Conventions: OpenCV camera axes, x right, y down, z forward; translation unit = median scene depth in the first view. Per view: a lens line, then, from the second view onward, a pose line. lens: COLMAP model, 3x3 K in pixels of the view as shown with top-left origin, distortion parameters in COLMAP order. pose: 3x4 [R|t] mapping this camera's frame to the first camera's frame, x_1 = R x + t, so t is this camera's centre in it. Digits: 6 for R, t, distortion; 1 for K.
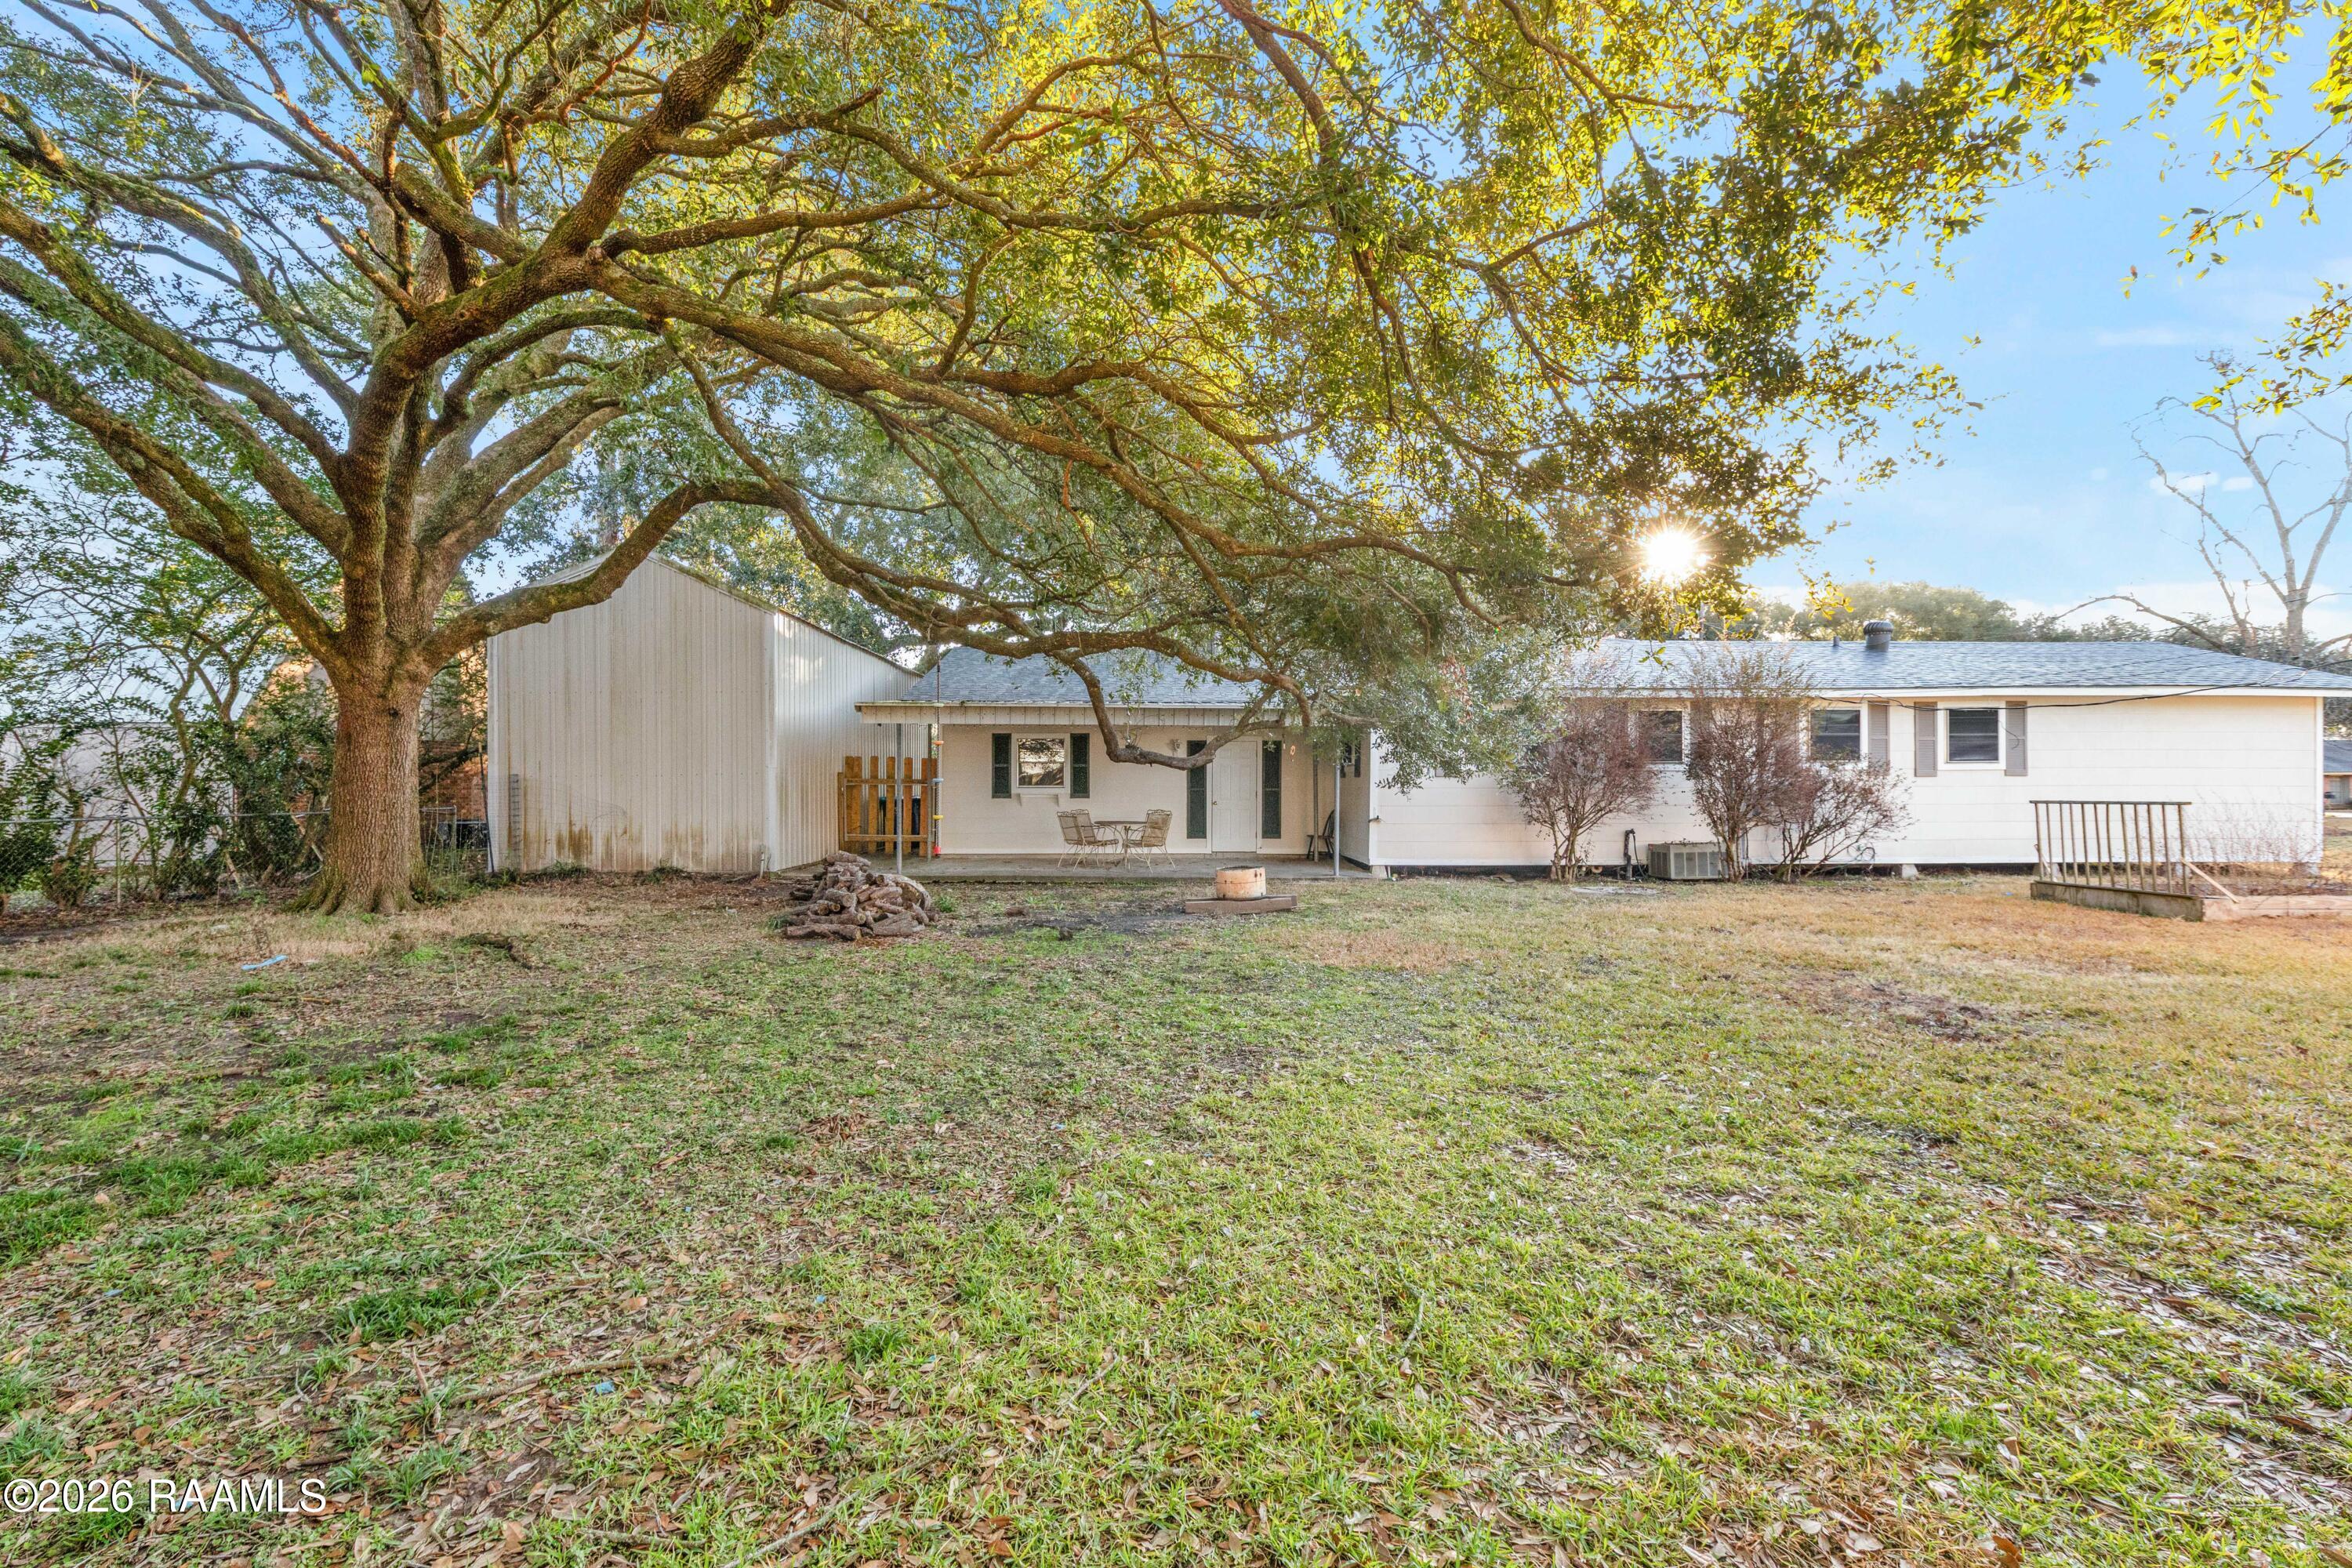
lens RADIAL K [[999.7, 0, 1210.0], [0, 999.7, 790.3], [0, 0, 1]] dist [-0.000553, -0.000063]
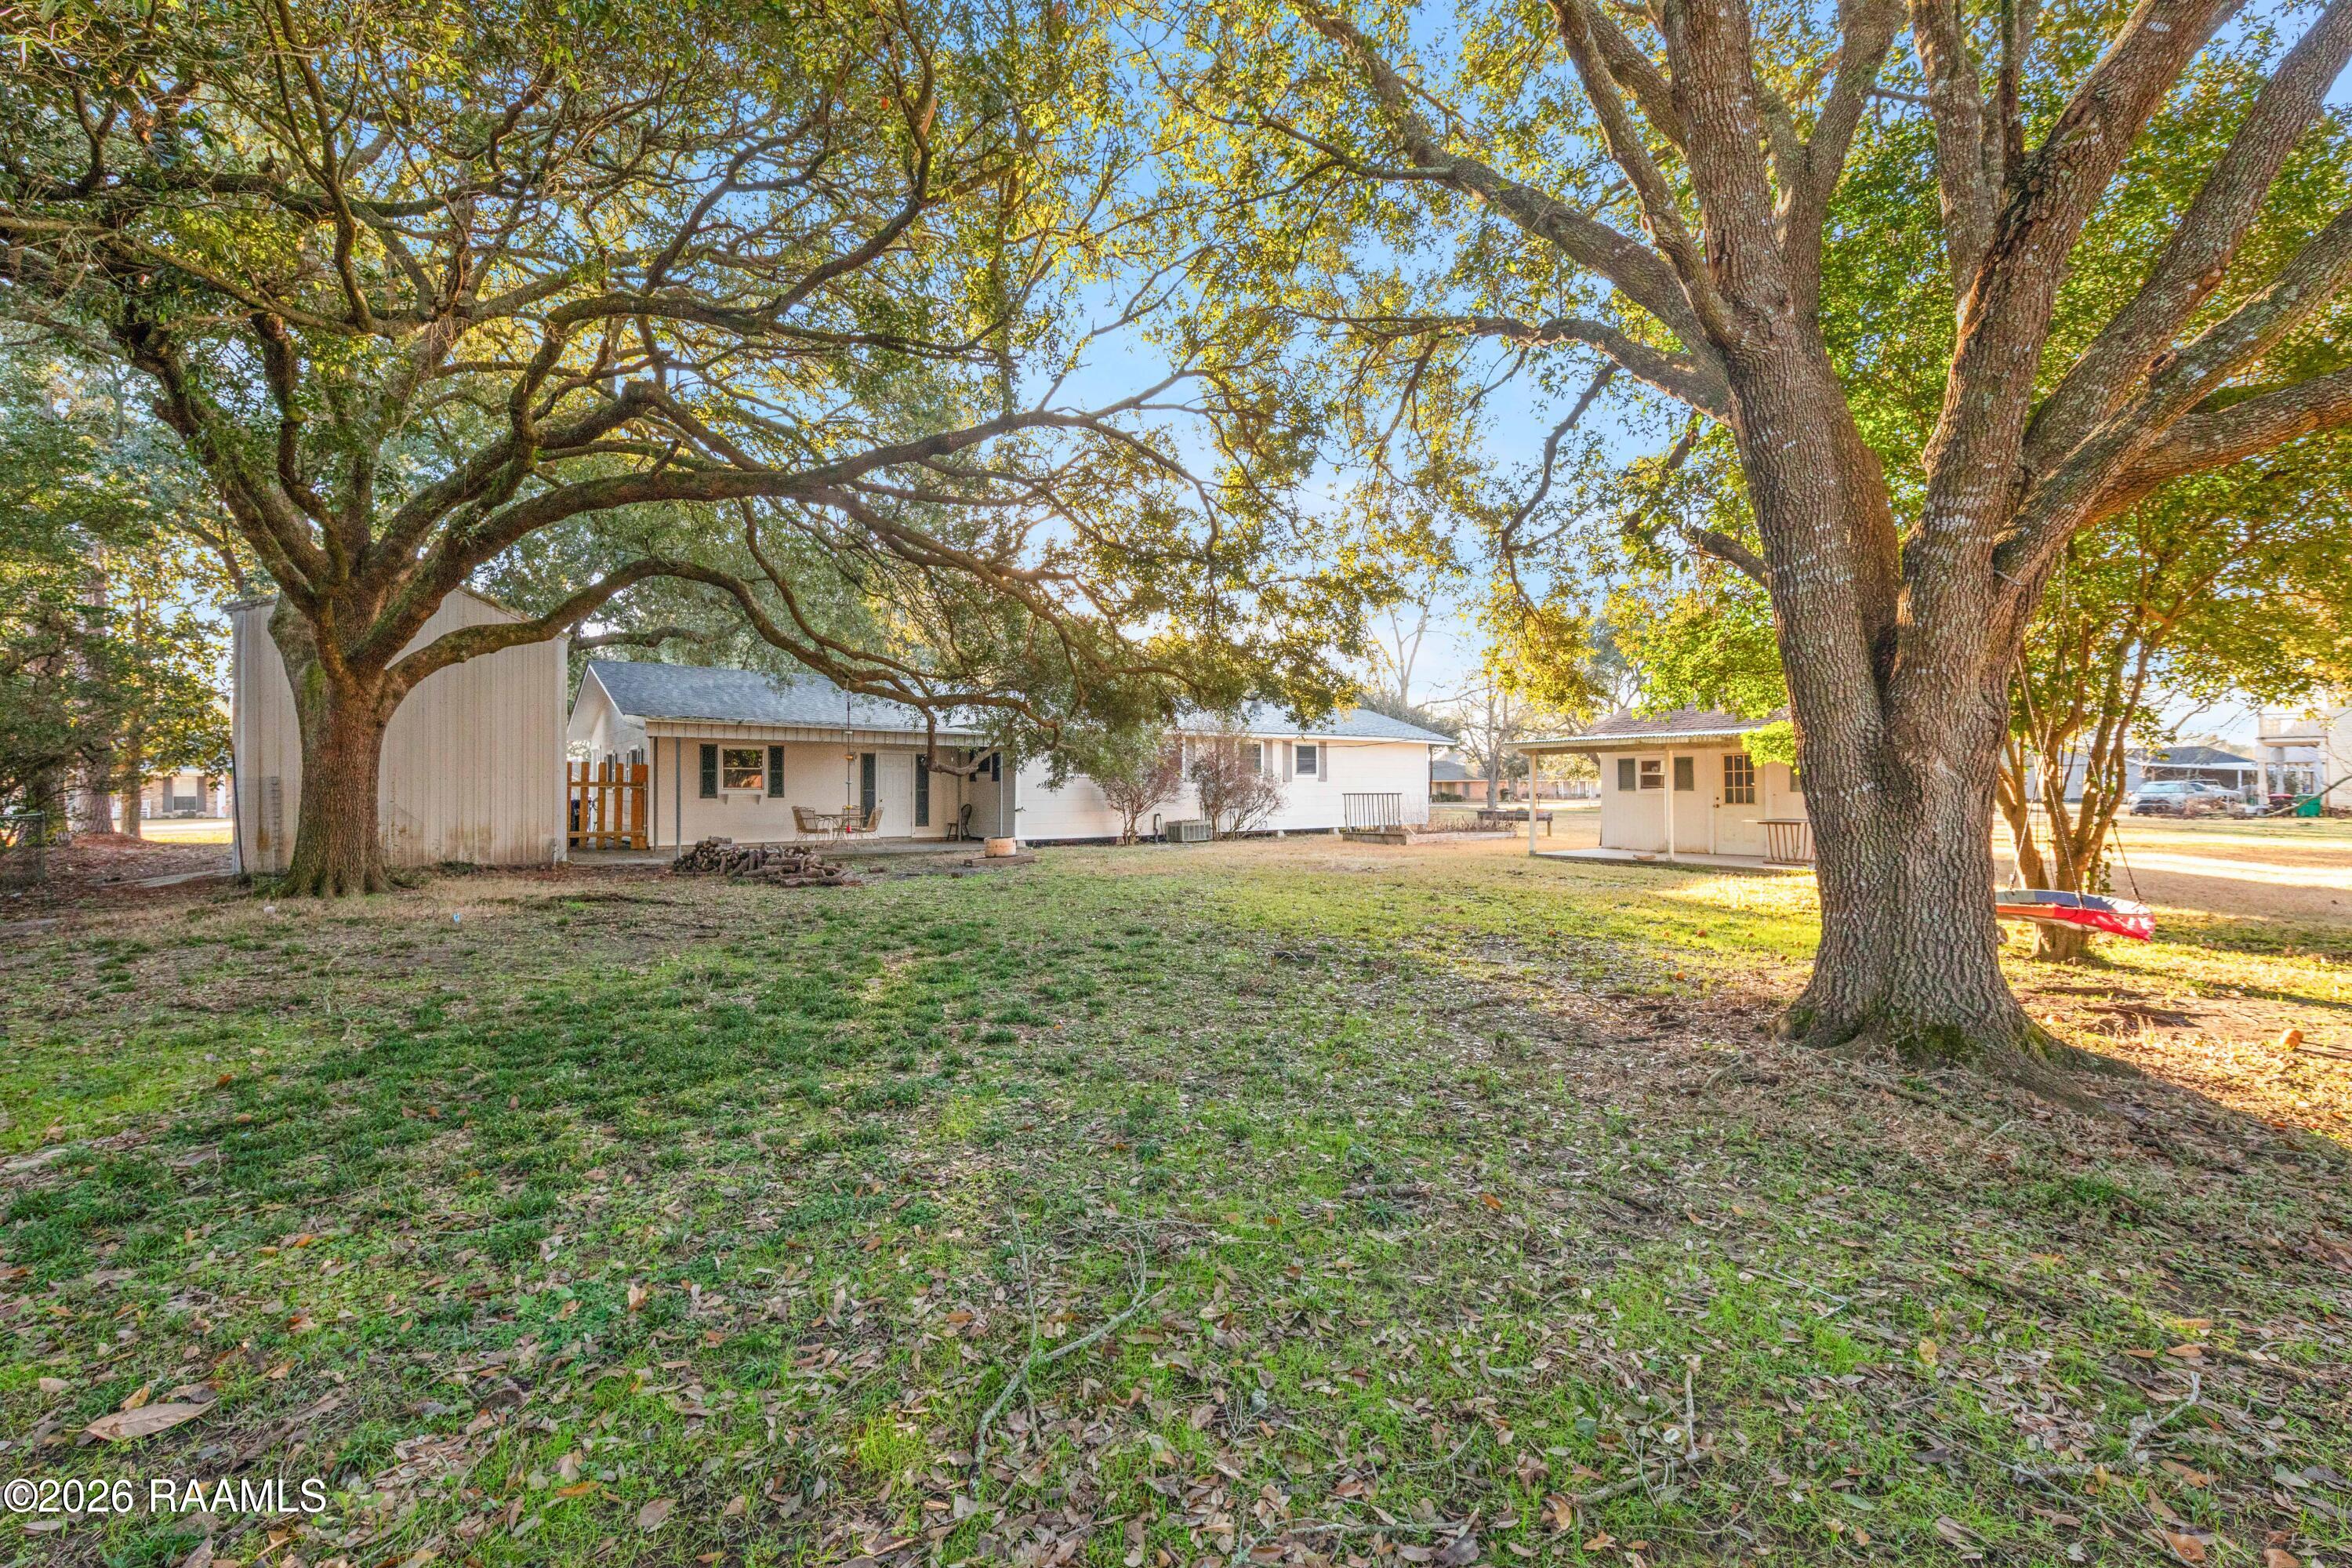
lens RADIAL K [[999.7, 0, 1210.0], [0, 999.7, 790.3], [0, 0, 1]] dist [-0.000553, -0.000063]
pose [[0.788540, -0.003335, 0.614974, -0.525950], [0.005922, 0.999980, -0.002170, 0.005396], [-0.614955, 0.005353, 0.788544, -0.355846]]
